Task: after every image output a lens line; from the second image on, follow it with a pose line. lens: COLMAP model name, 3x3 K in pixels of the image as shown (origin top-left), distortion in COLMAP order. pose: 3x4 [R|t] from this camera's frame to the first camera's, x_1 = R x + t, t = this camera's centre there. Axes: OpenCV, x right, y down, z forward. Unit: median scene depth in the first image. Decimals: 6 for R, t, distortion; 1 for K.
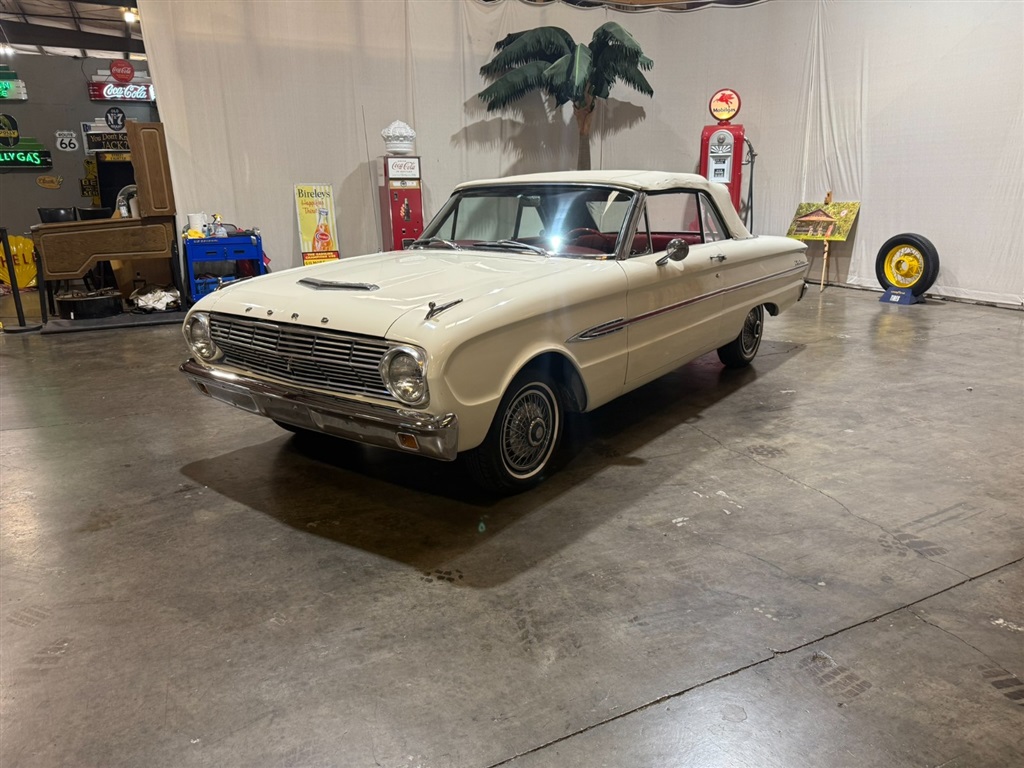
lens RADIAL K [[715.0, 0, 513.5], [0, 715.0, 382.1], [0, 0, 1]] dist [0.070715, -0.086864]
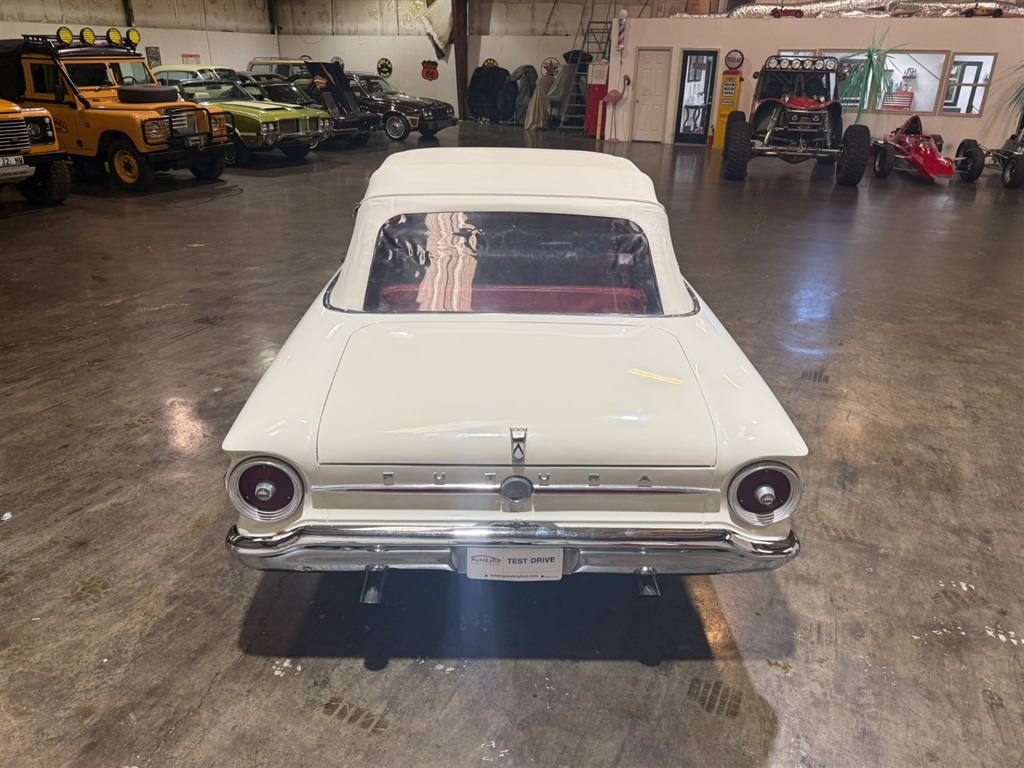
lens RADIAL K [[725.1, 0, 512.0], [0, 725.1, 387.6], [0, 0, 1]] dist [0.026351, -0.036873]
pose [[-0.789665, 0.249663, -0.560444, 0.515667], [-0.168465, 0.790121, 0.589346, -0.468492], [0.589957, 0.559801, -0.581871, 1.348307]]
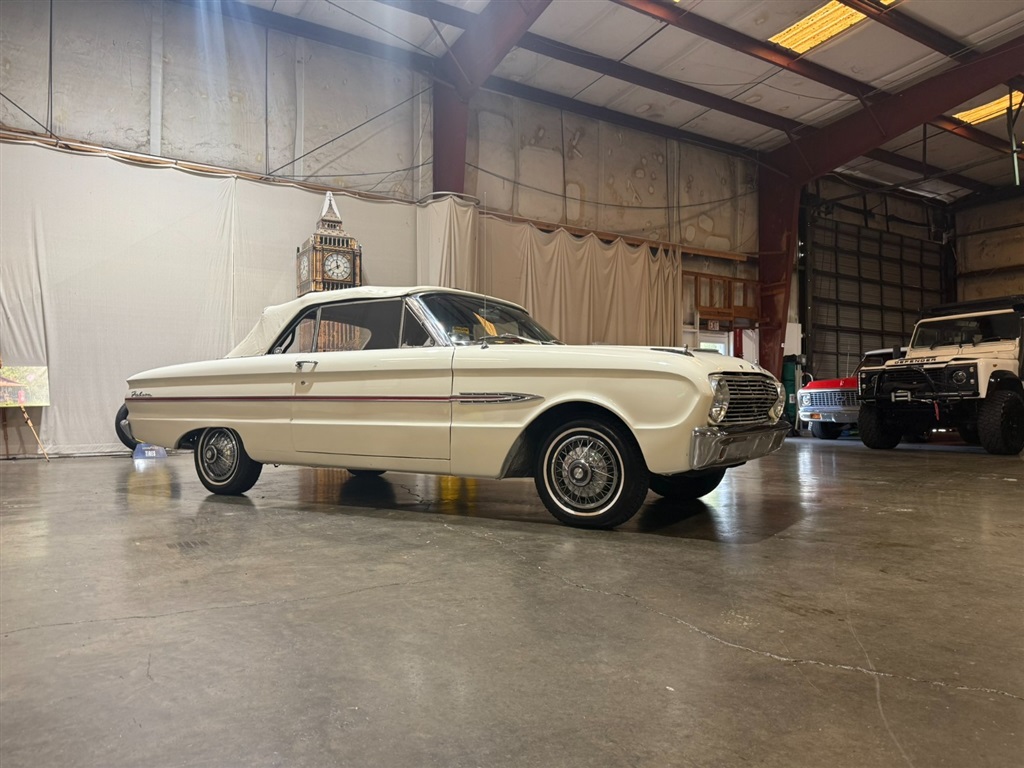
lens RADIAL K [[722.0, 0, 512.6], [0, 722.0, 386.1], [0, 0, 1]] dist [0.070464, -0.106585]
pose [[-0.093907, 0.040312, 0.994764, -0.847453], [0.260760, 0.965295, -0.014502, -0.083638], [-0.960826, 0.258033, -0.101160, 0.834859]]
